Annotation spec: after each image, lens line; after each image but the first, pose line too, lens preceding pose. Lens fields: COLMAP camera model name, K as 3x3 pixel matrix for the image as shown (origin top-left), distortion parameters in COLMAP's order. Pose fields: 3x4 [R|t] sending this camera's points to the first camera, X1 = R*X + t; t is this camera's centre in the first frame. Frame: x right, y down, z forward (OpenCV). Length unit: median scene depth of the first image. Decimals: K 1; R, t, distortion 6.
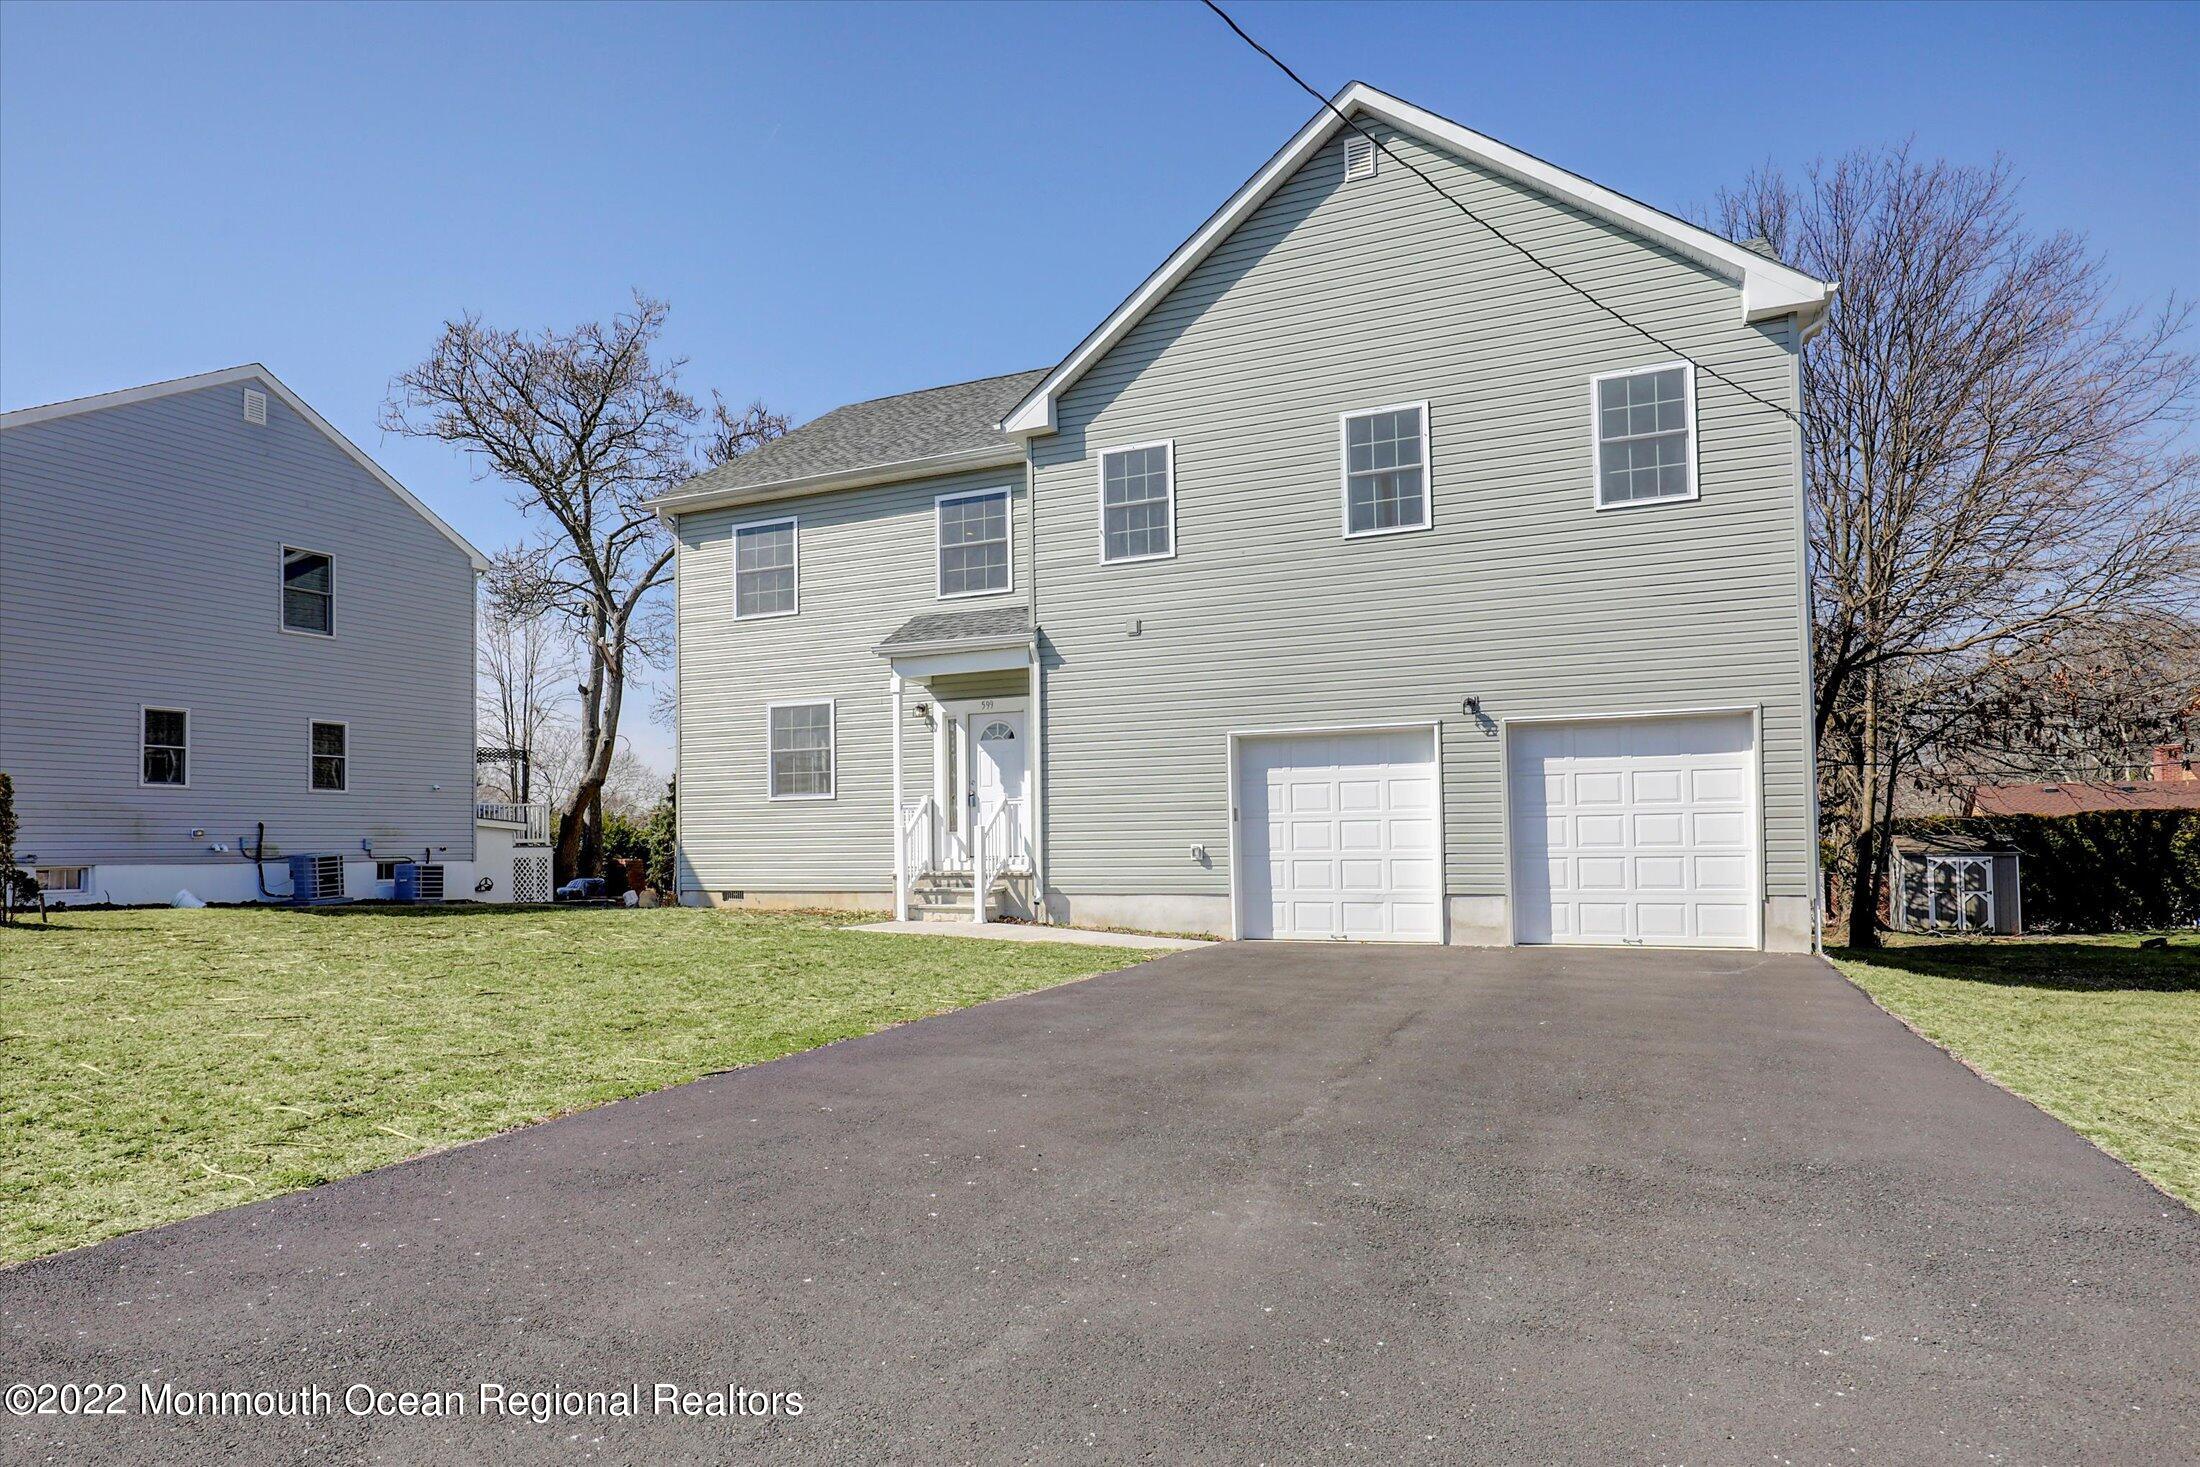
lens RADIAL K [[1346.5, 0, 1100.0], [0, 1346.5, 768.3], [0, 0, 1]] dist [-0.035005, 0.000241]
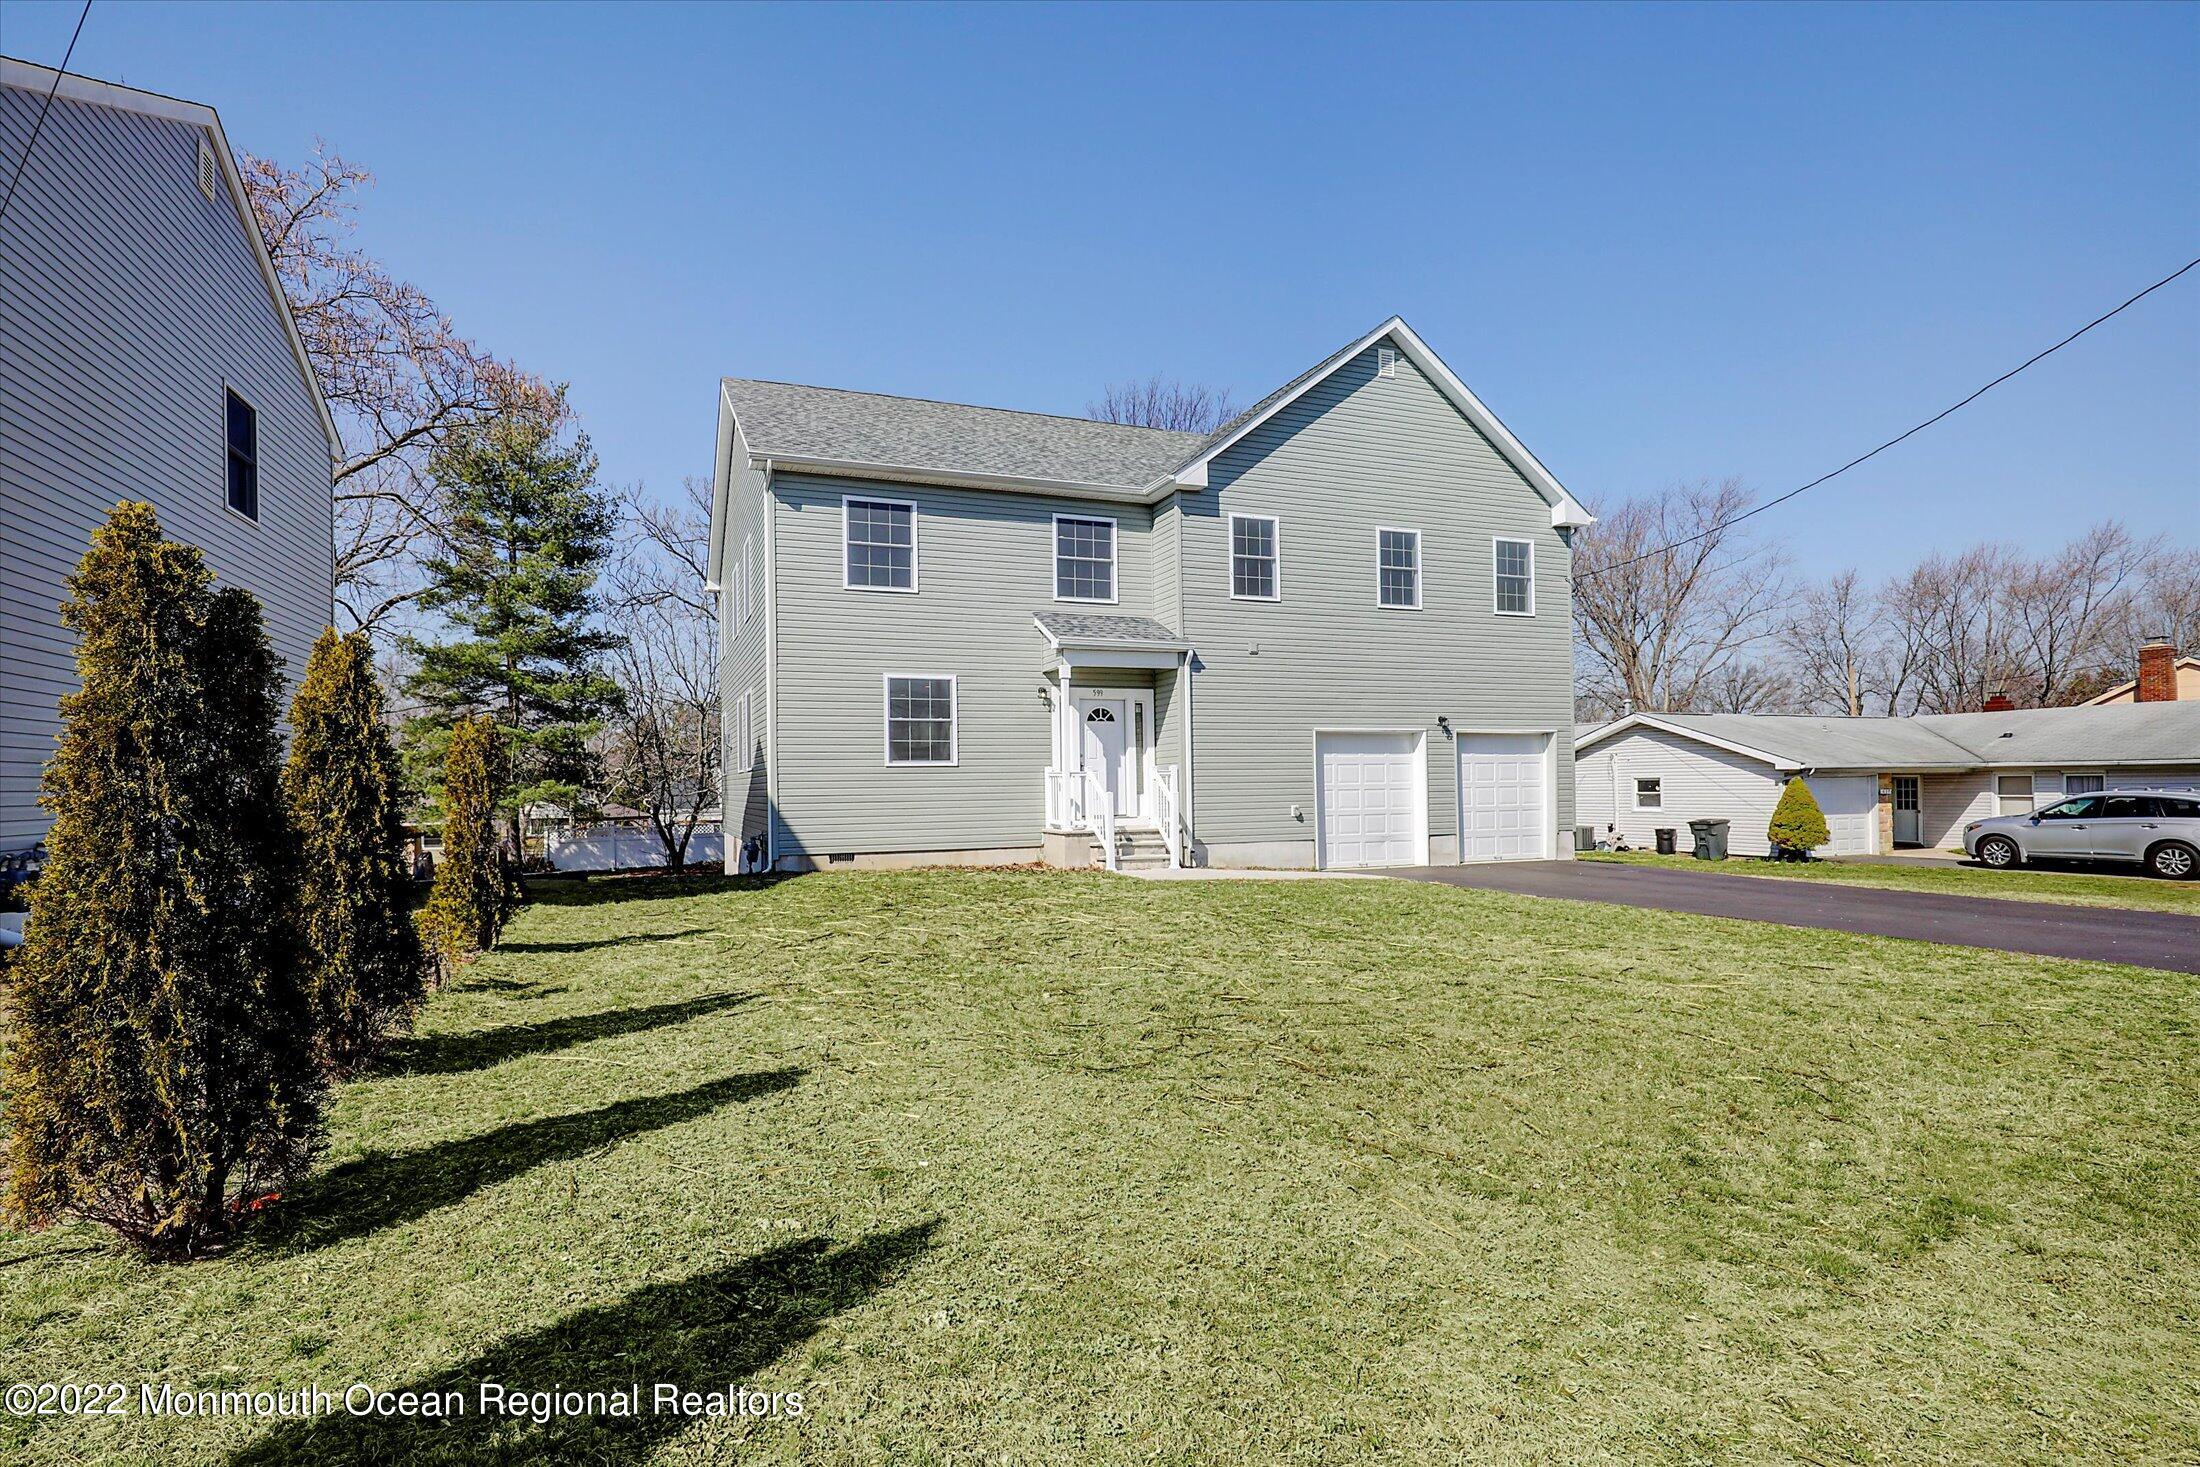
lens RADIAL K [[997.3, 0, 1102.4], [0, 997.3, 748.4], [0, 0, 1]] dist [0.000222, 0.000018]
pose [[0.700579, 0.041664, 0.712357, -0.784229], [-0.032639, 0.999120, -0.026336, 0.029542], [-0.712828, -0.004800, 0.701323, 0.384227]]
